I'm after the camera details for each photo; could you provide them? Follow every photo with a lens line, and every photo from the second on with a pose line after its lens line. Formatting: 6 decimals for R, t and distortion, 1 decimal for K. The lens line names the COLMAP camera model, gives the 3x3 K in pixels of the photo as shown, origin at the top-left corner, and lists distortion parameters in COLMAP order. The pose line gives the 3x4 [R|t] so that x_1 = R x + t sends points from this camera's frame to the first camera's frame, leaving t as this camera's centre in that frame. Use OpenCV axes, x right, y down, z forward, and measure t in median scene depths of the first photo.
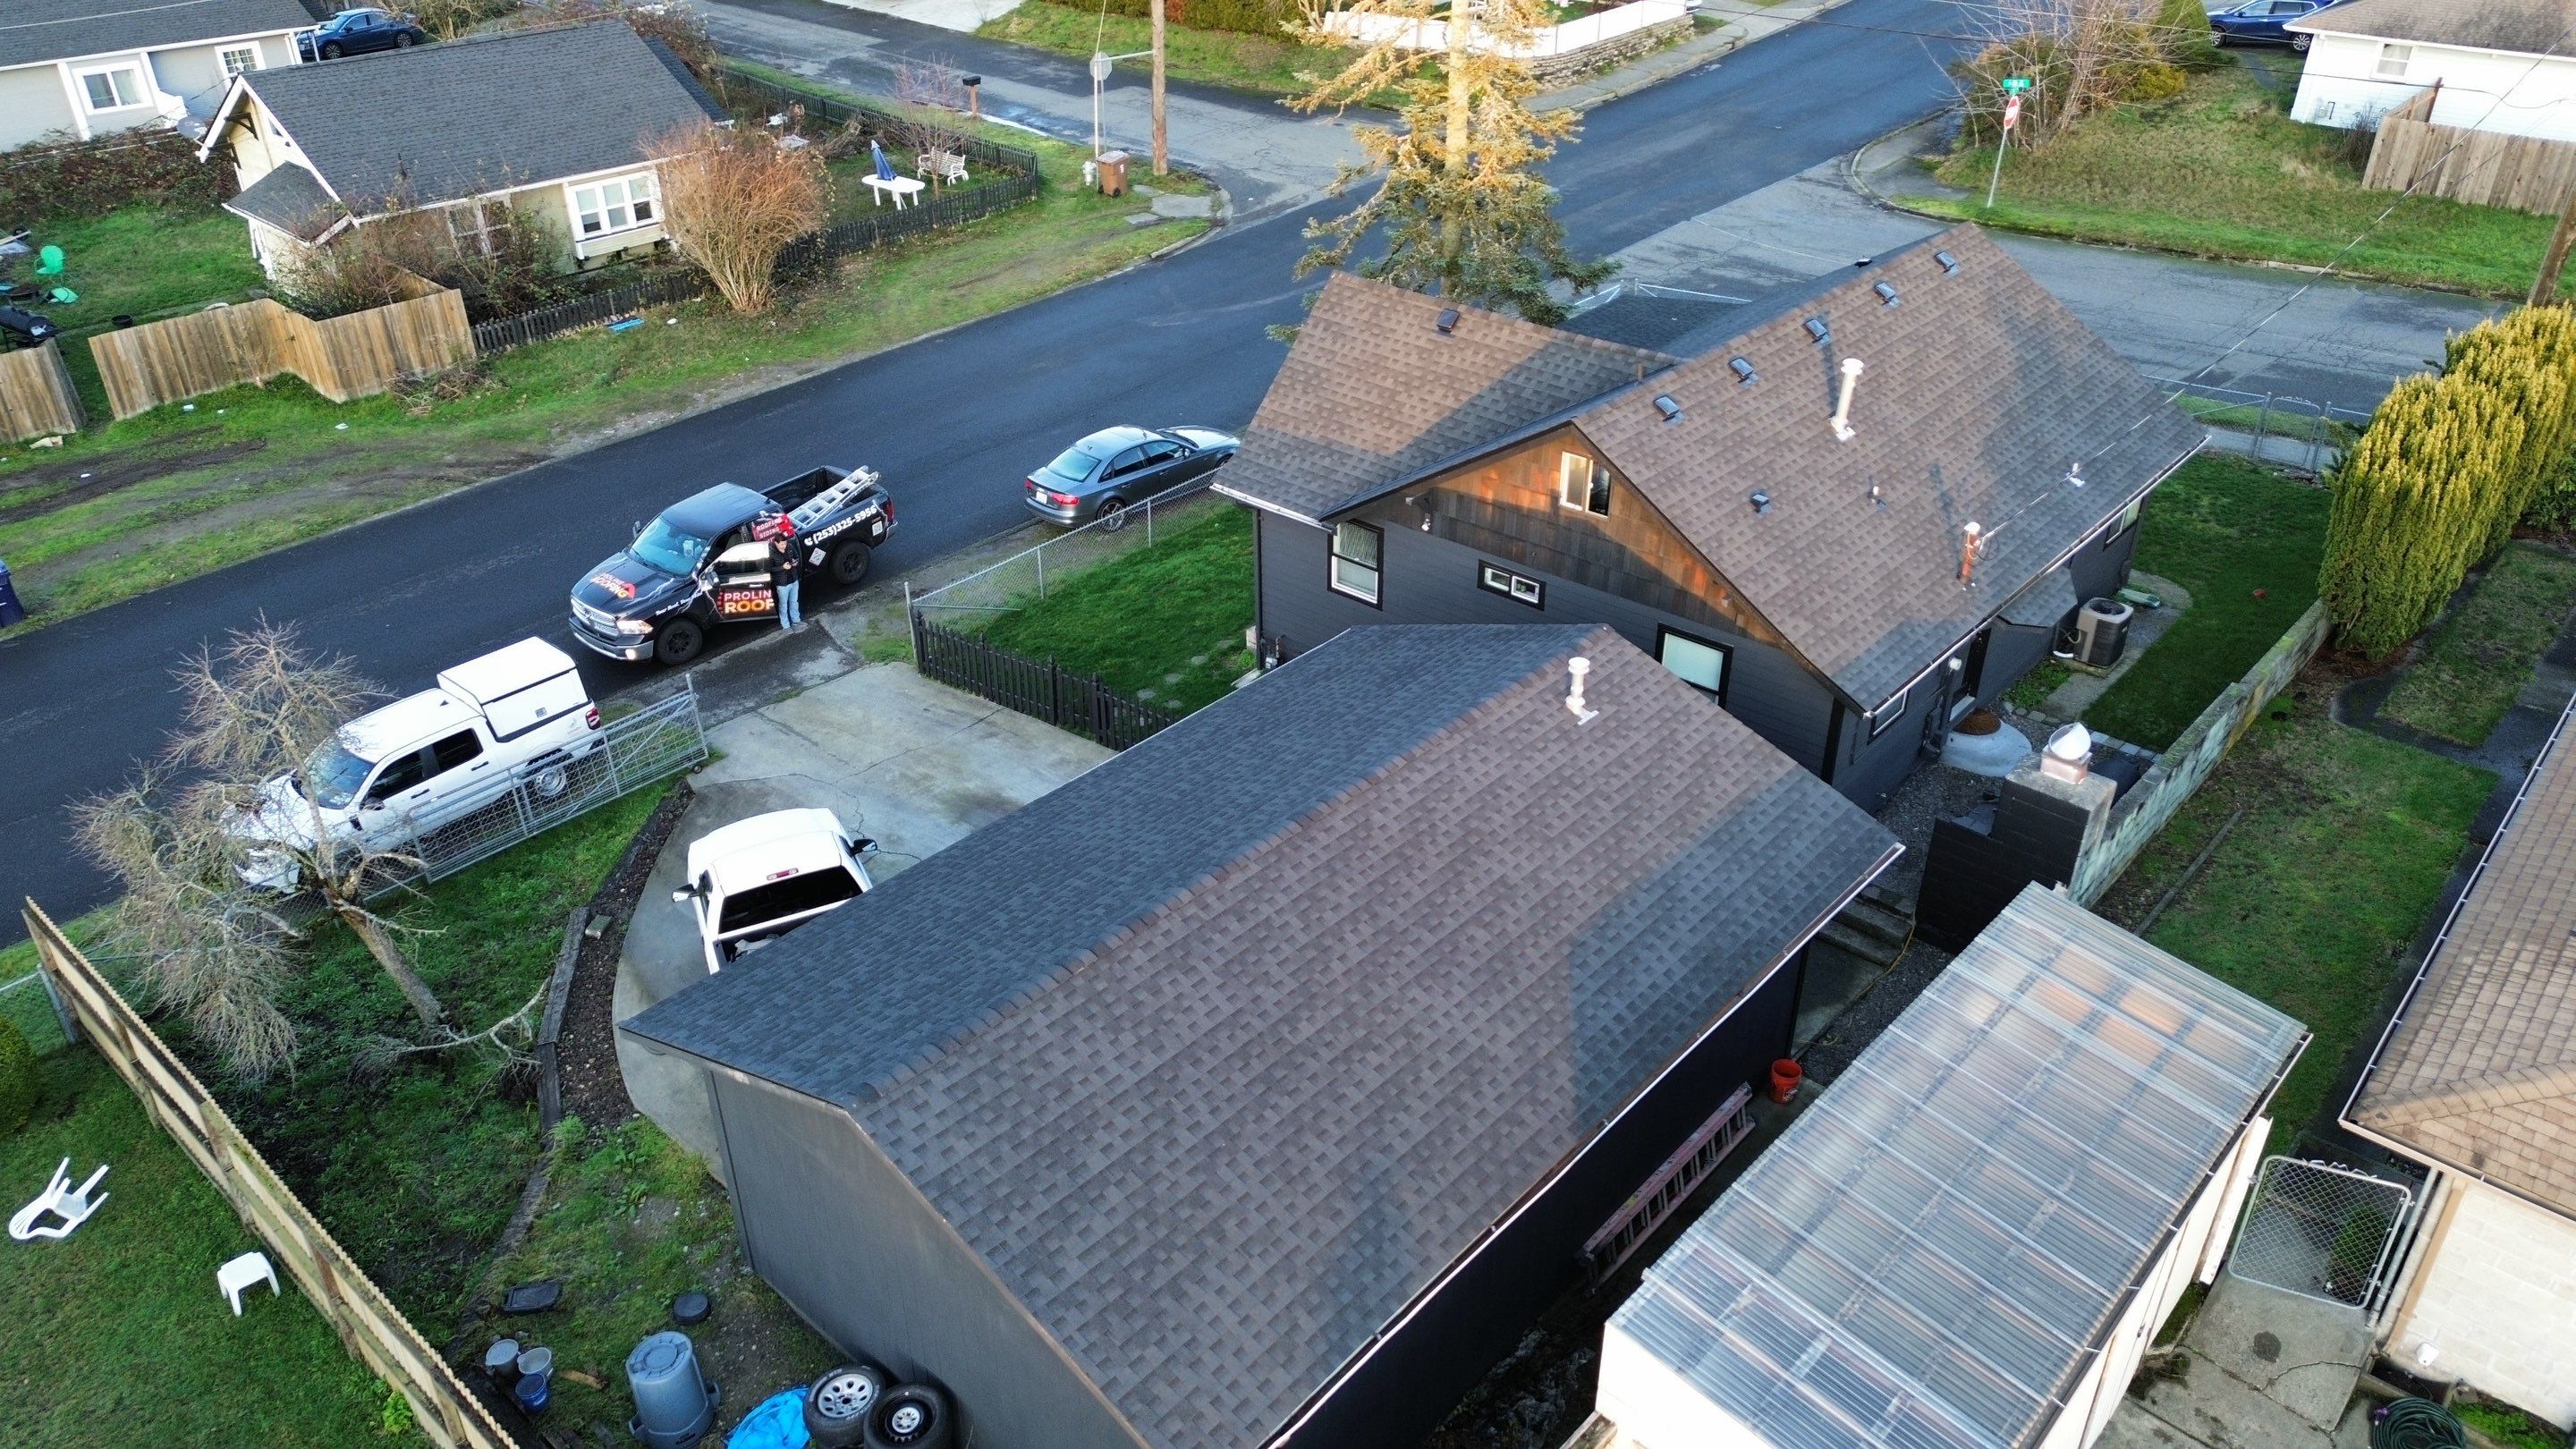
lens RADIAL K [[1822.8, 0, 1270.4], [0, 1822.8, 738.8], [0, 0, 1]] dist [0.073723, -0.071033]
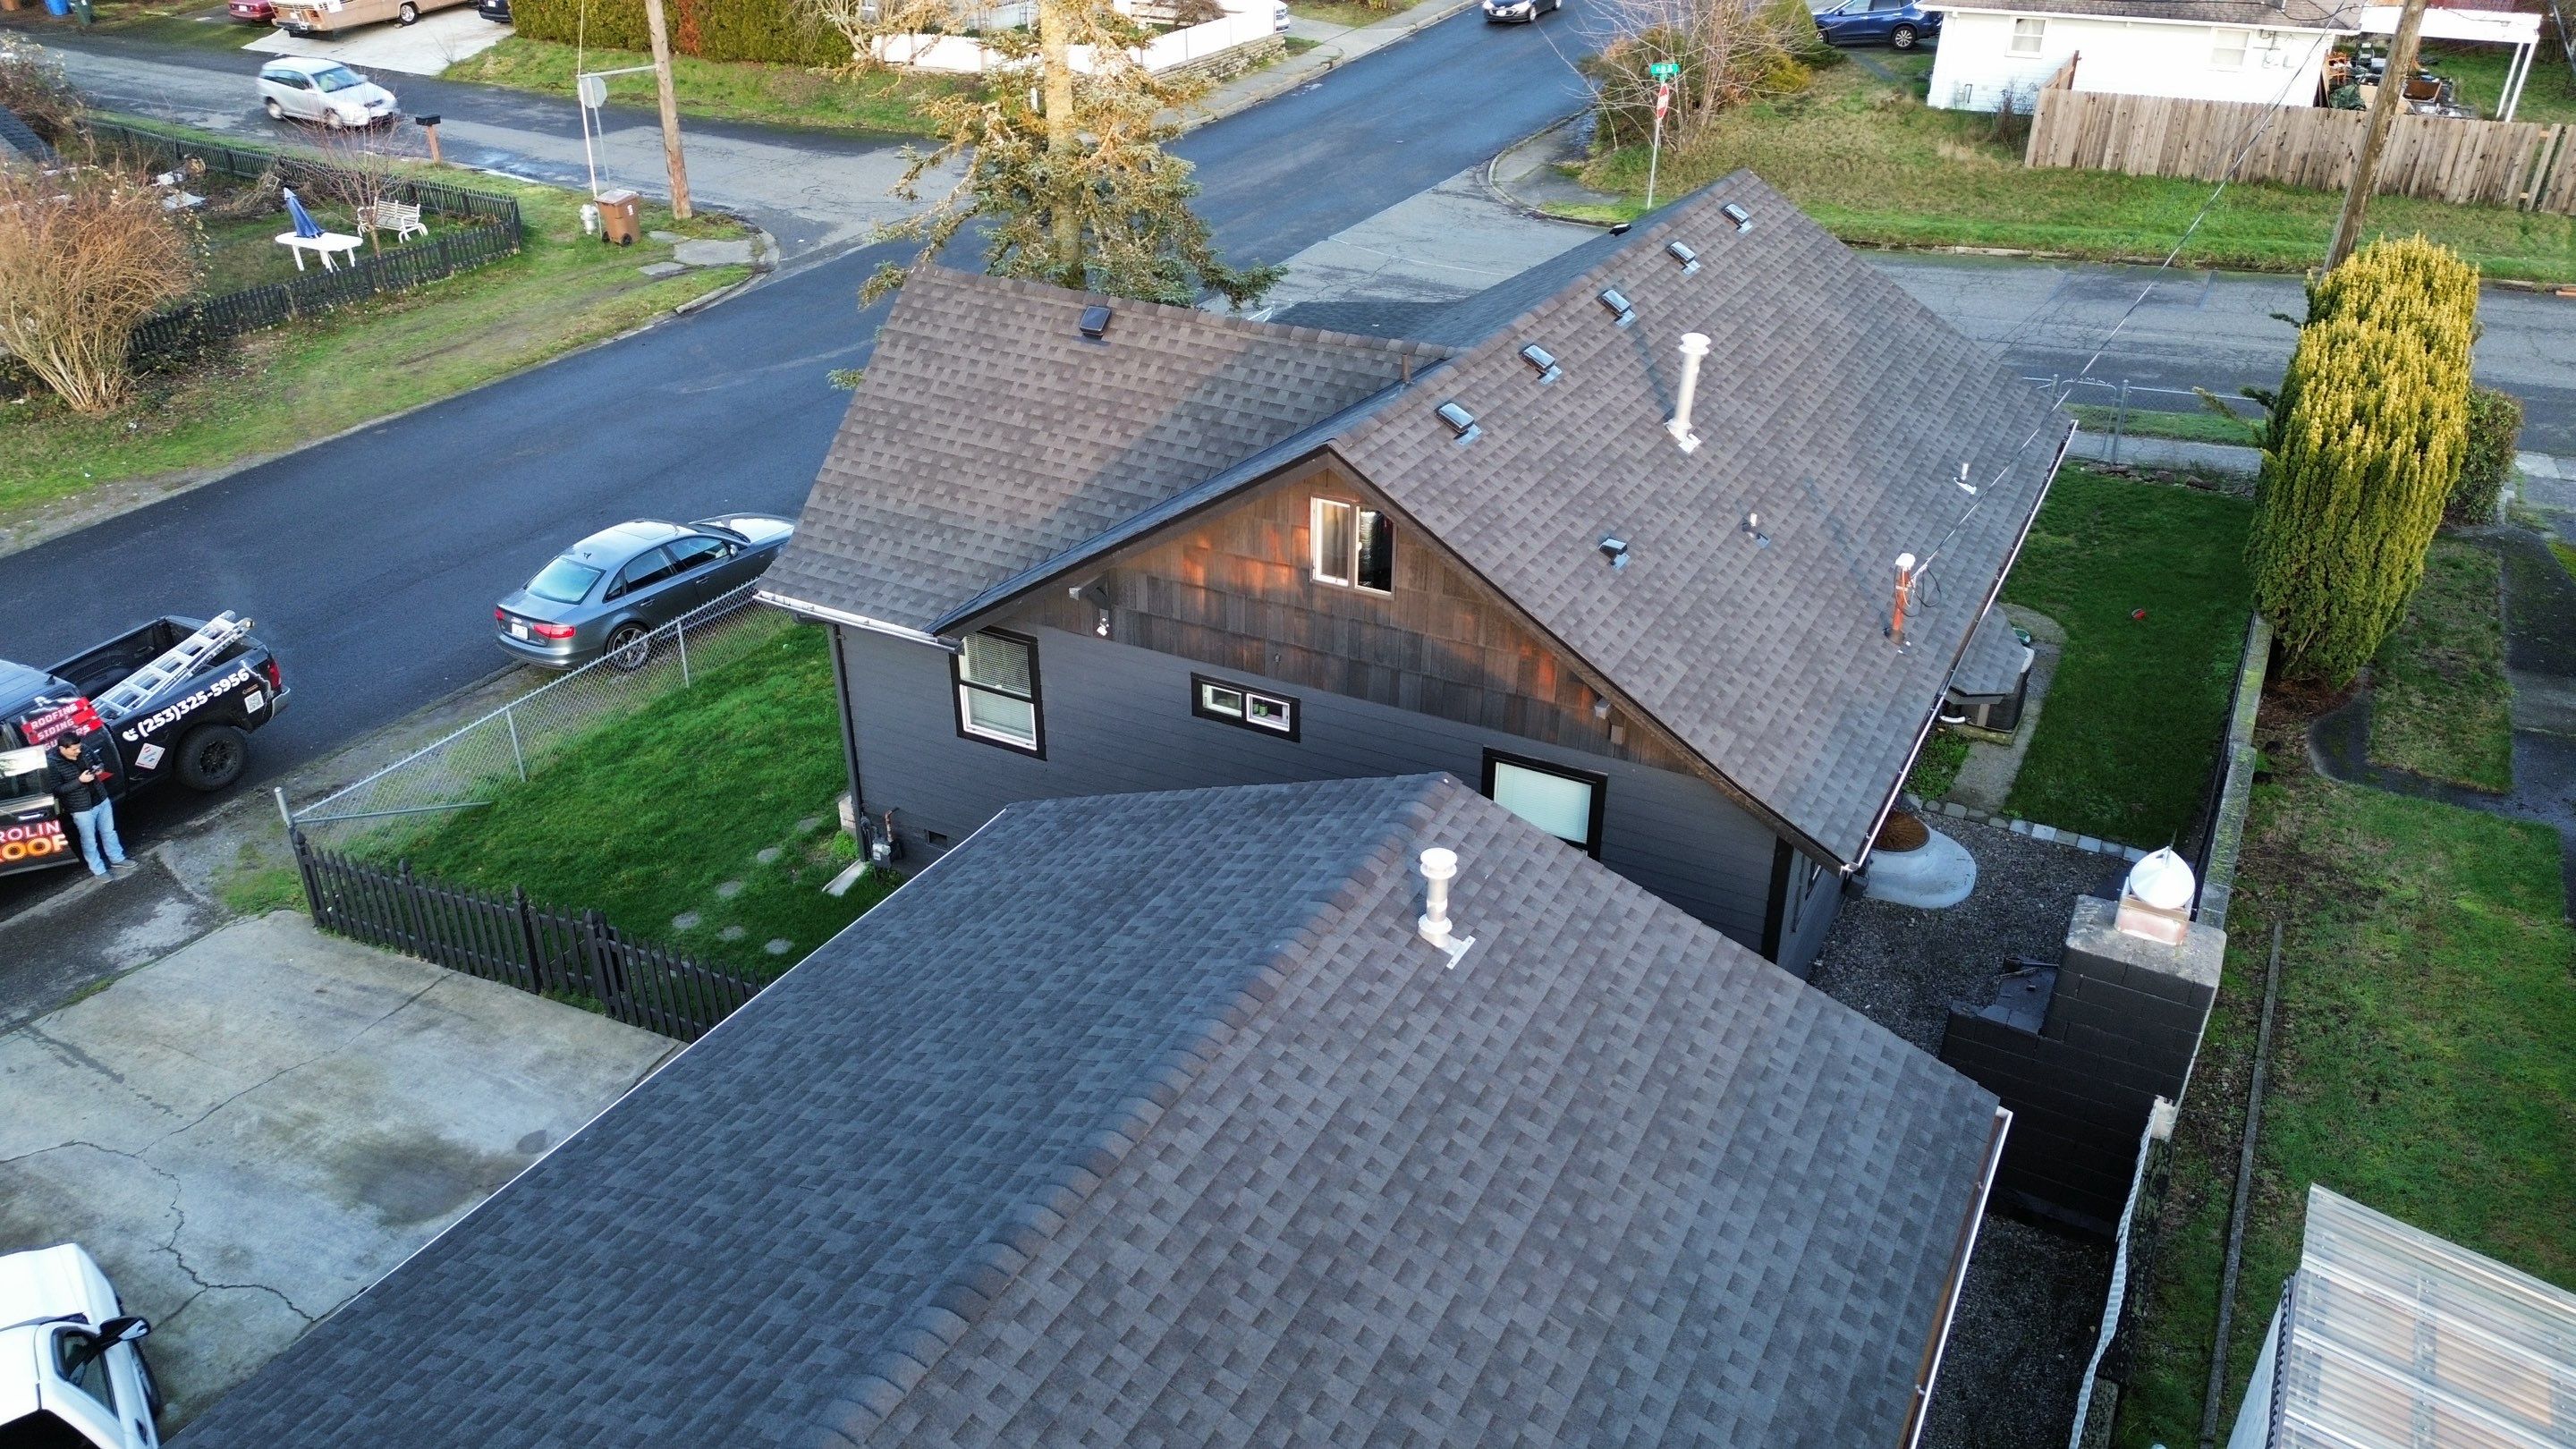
lens RADIAL K [[1822.8, 0, 1290.2], [0, 1822.8, 706.6], [0, 0, 1]] dist [0.073723, -0.071033]
pose [[0.971319, -0.102902, 0.214361, 0.007264], [0.115516, 0.992187, -0.047136, -0.042345], [-0.207836, 0.070546, 0.975617, 0.295791]]
